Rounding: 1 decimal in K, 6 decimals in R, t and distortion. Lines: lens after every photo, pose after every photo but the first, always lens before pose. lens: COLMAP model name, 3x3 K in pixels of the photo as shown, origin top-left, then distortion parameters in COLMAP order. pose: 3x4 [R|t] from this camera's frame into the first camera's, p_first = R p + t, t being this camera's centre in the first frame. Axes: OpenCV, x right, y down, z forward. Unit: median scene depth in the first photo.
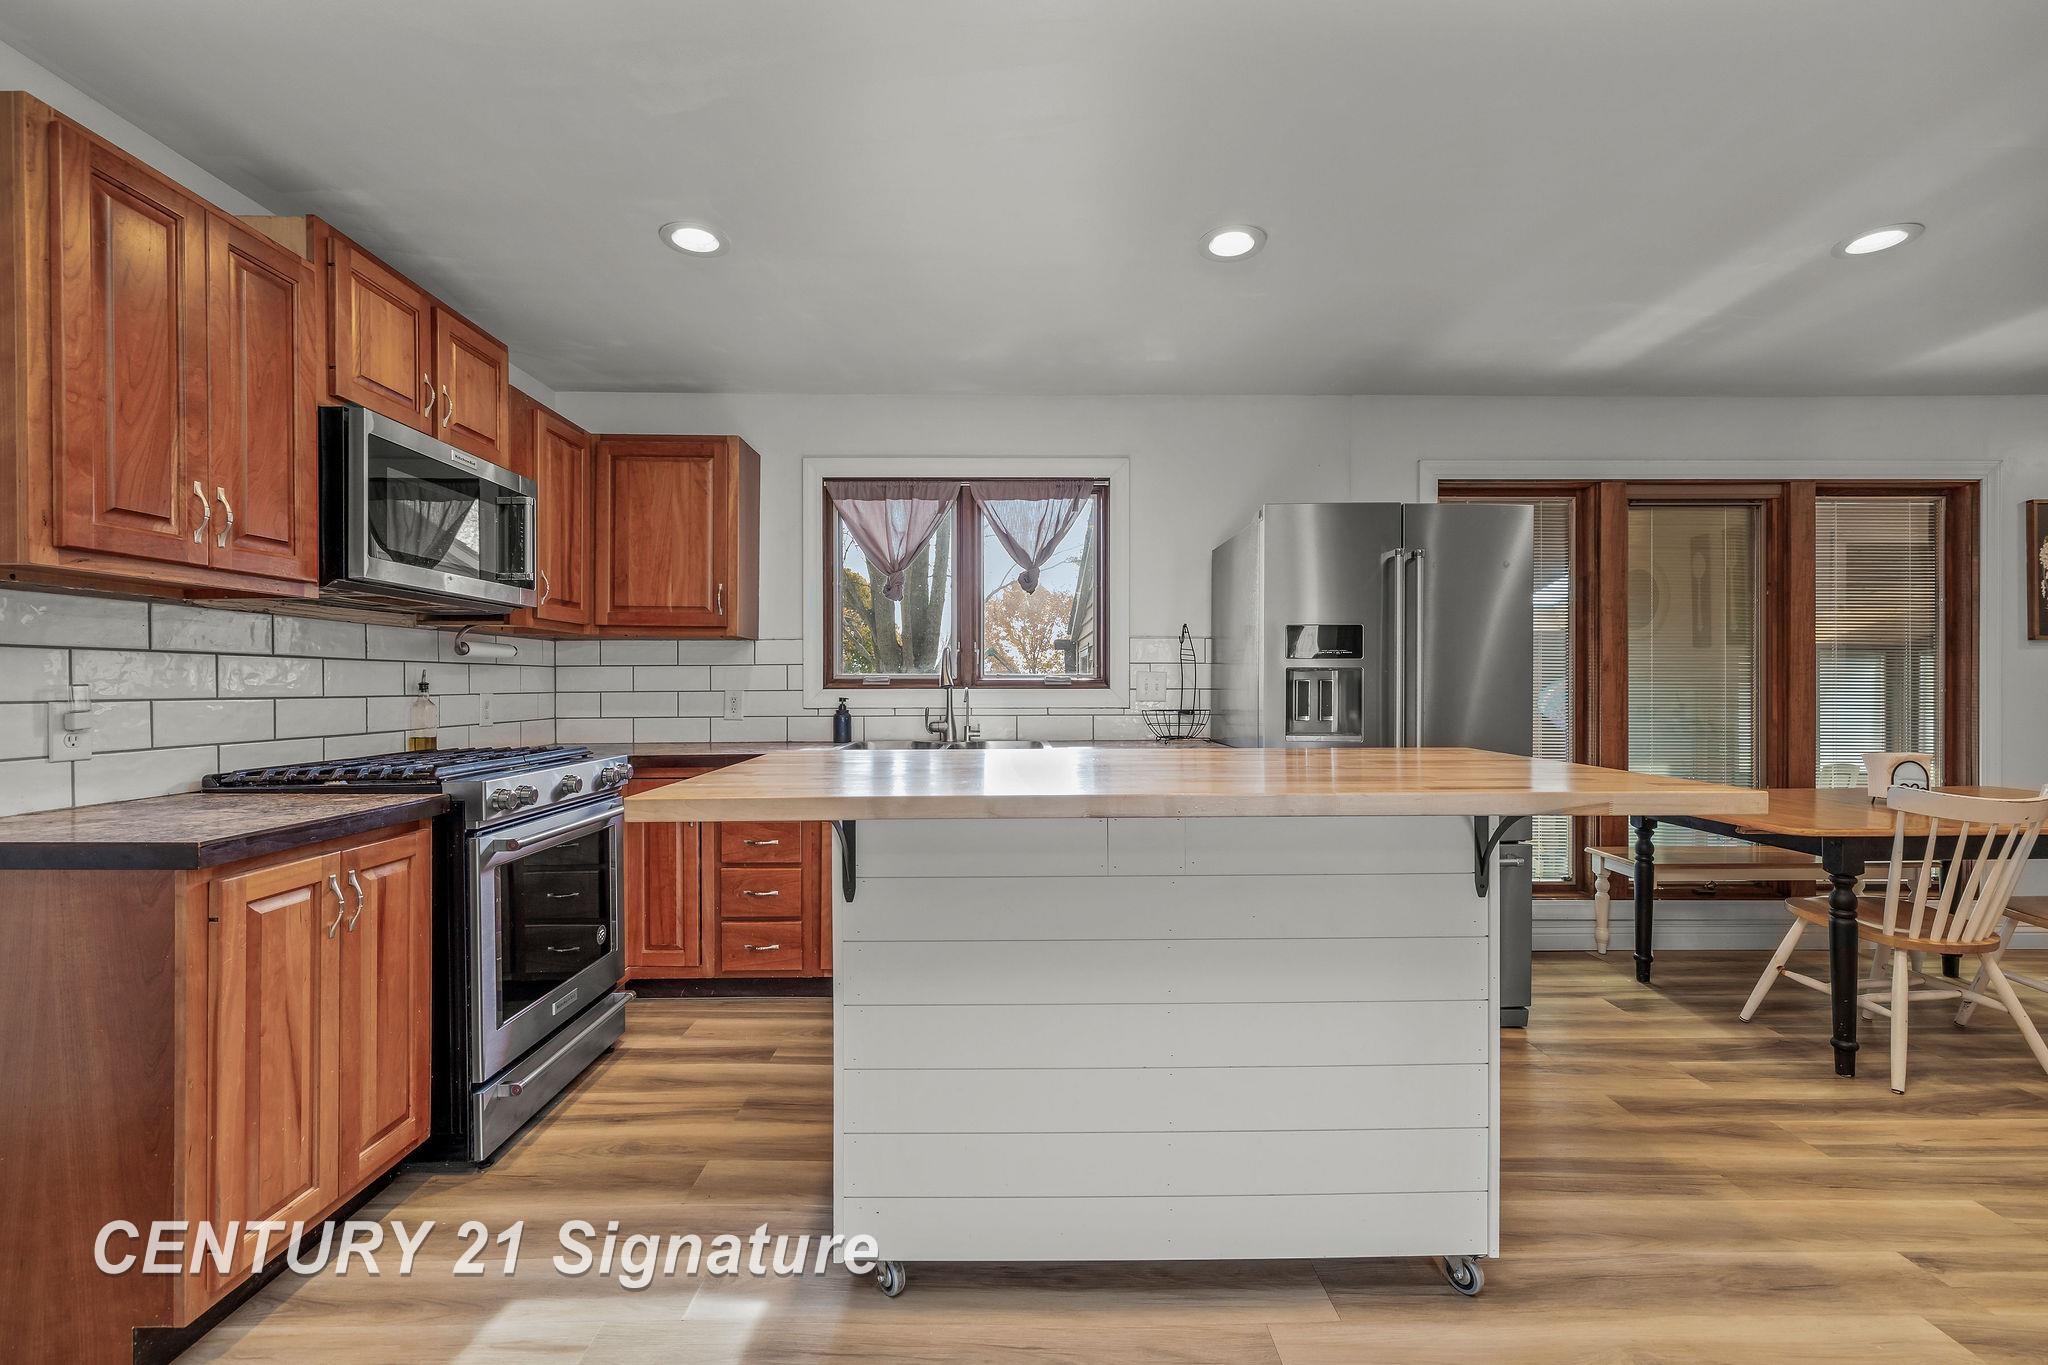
lens RADIAL K [[864.1, 0, 1024.0], [0, 864.1, 682.5], [0, 0, 1]] dist [0.000176, 0.000144]
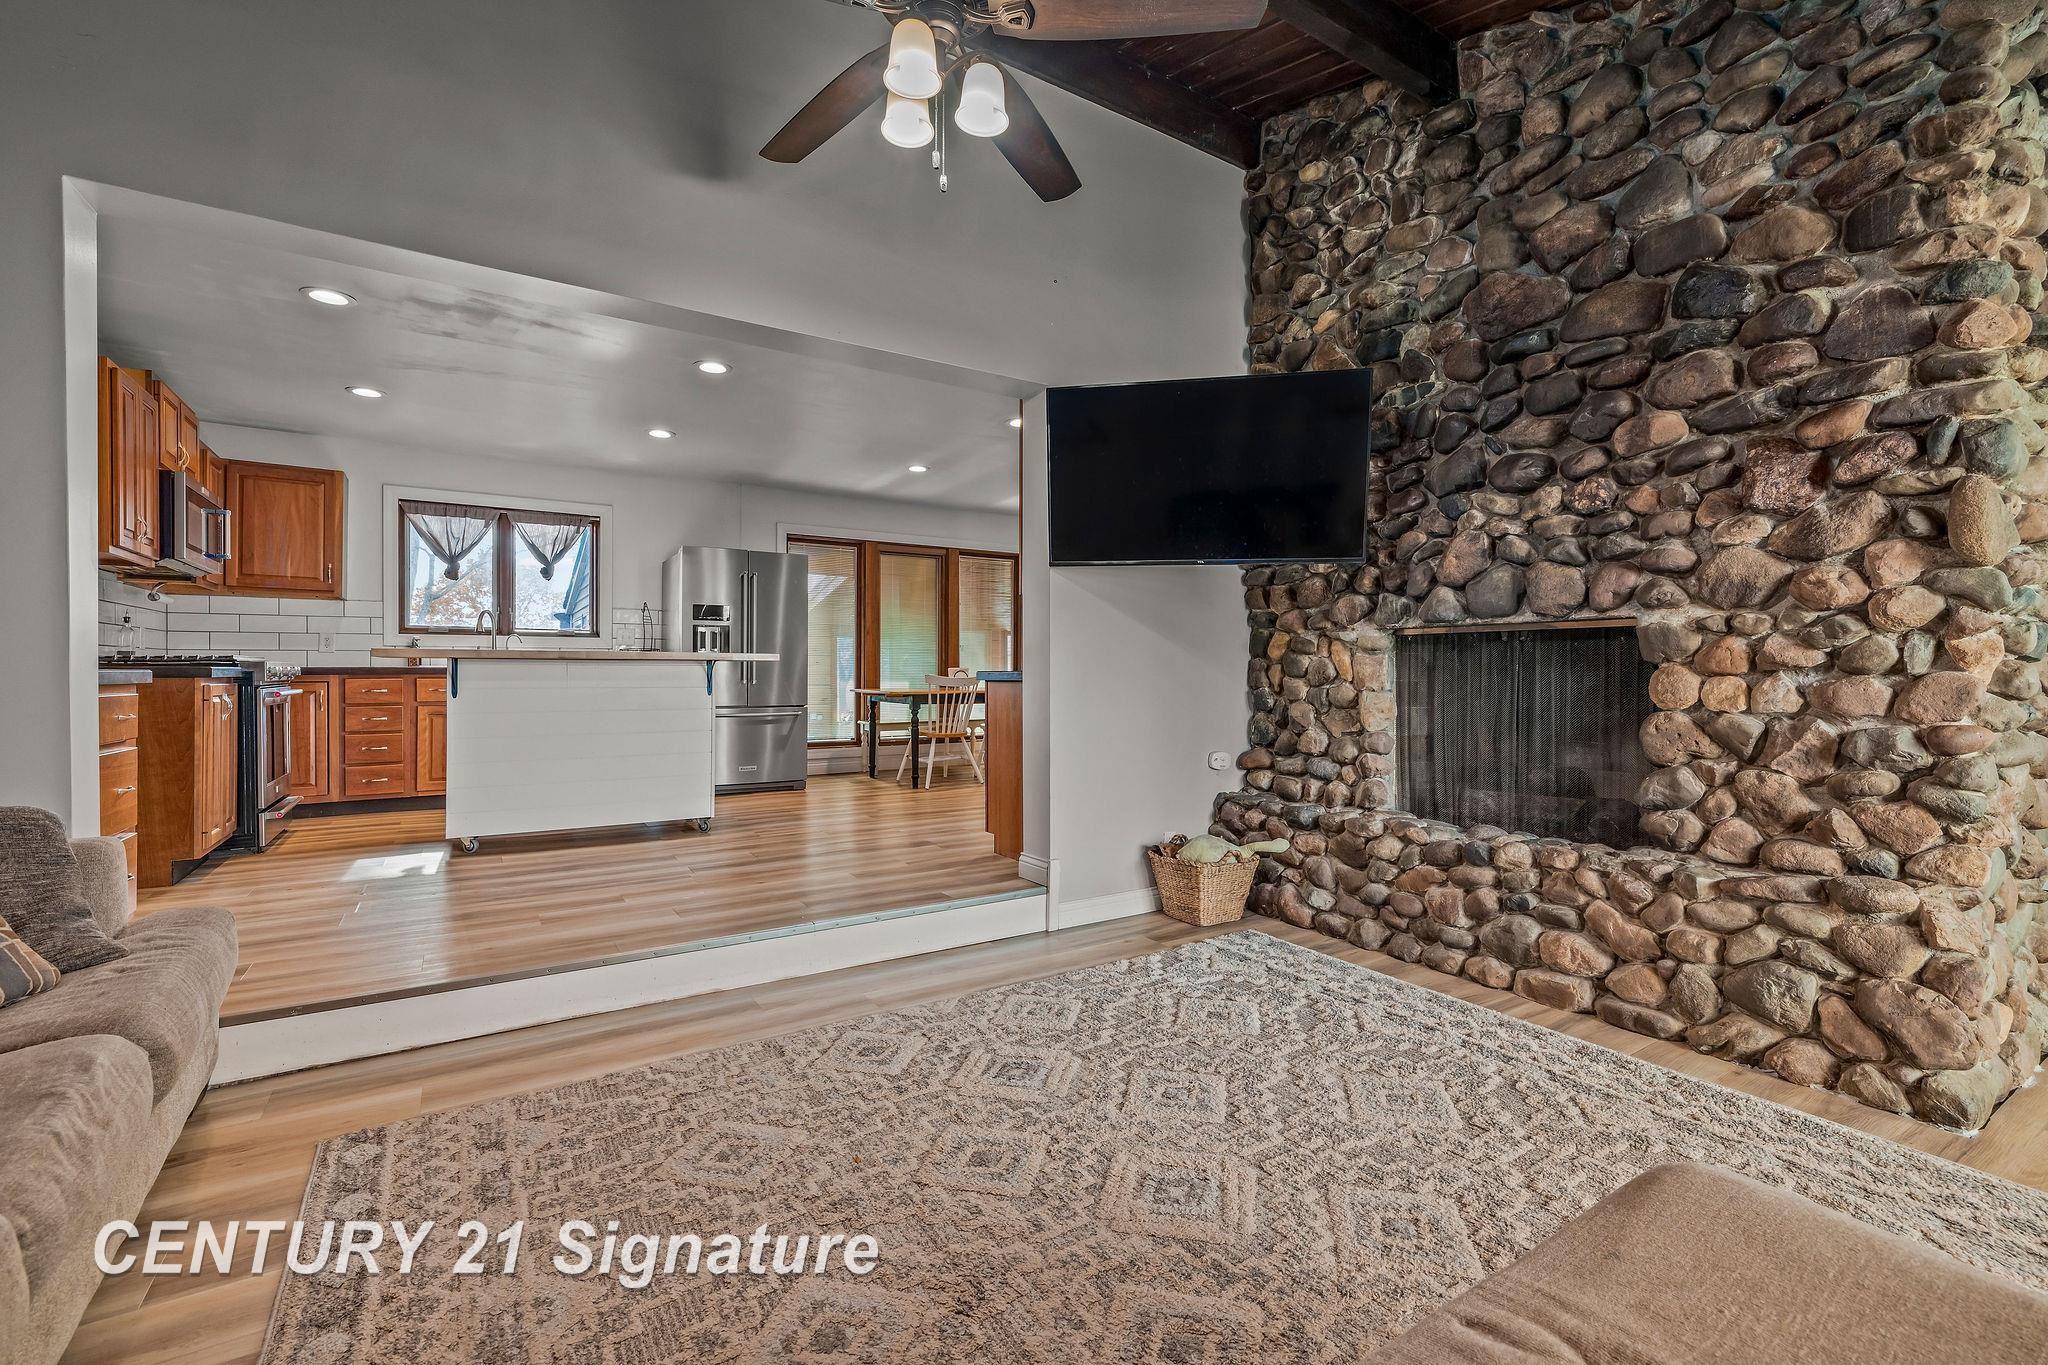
lens RADIAL K [[890.6, 0, 1024.0], [0, 890.6, 682.5], [0, 0, 1]] dist [-0.001367, 0.000155]
pose [[0.858021, -0.003029, 0.513605, -0.103251], [-0.004639, 0.999896, 0.013647, 0.080234], [-0.513593, -0.014092, 0.857918, -1.129764]]
